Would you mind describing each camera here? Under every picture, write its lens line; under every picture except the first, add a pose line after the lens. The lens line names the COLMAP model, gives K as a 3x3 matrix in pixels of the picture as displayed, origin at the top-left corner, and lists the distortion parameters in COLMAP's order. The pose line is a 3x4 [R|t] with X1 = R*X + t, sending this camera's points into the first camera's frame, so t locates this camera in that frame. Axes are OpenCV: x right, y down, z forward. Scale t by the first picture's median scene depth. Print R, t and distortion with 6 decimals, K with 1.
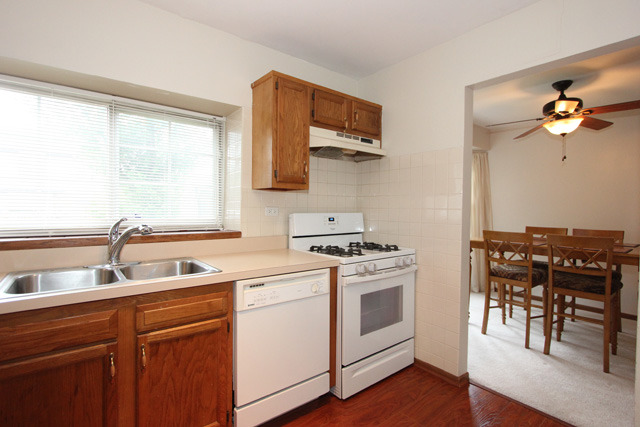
lens RADIAL K [[322.3, 0, 323.5], [0, 322.3, 212.6], [0, 0, 1]] dist [-0.001240, 0.000099]
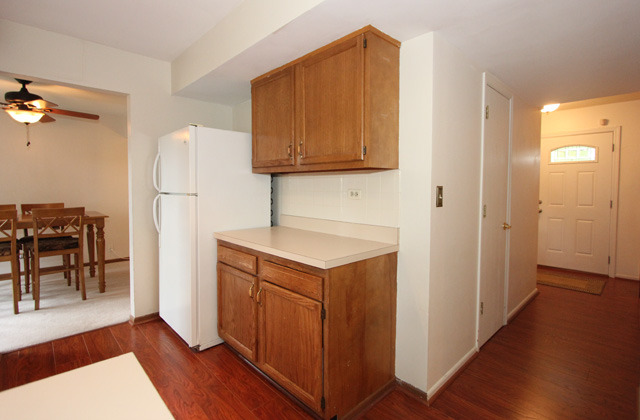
lens RADIAL K [[308.8, 0, 321.3], [0, 308.8, 197.9], [0, 0, 1]] dist [-0.001970, -0.000125]
pose [[-0.061858, -0.050416, 0.996811, -0.494192], [0.013936, 0.998582, 0.051371, -0.017705], [-0.997988, 0.017070, -0.061067, 0.009917]]
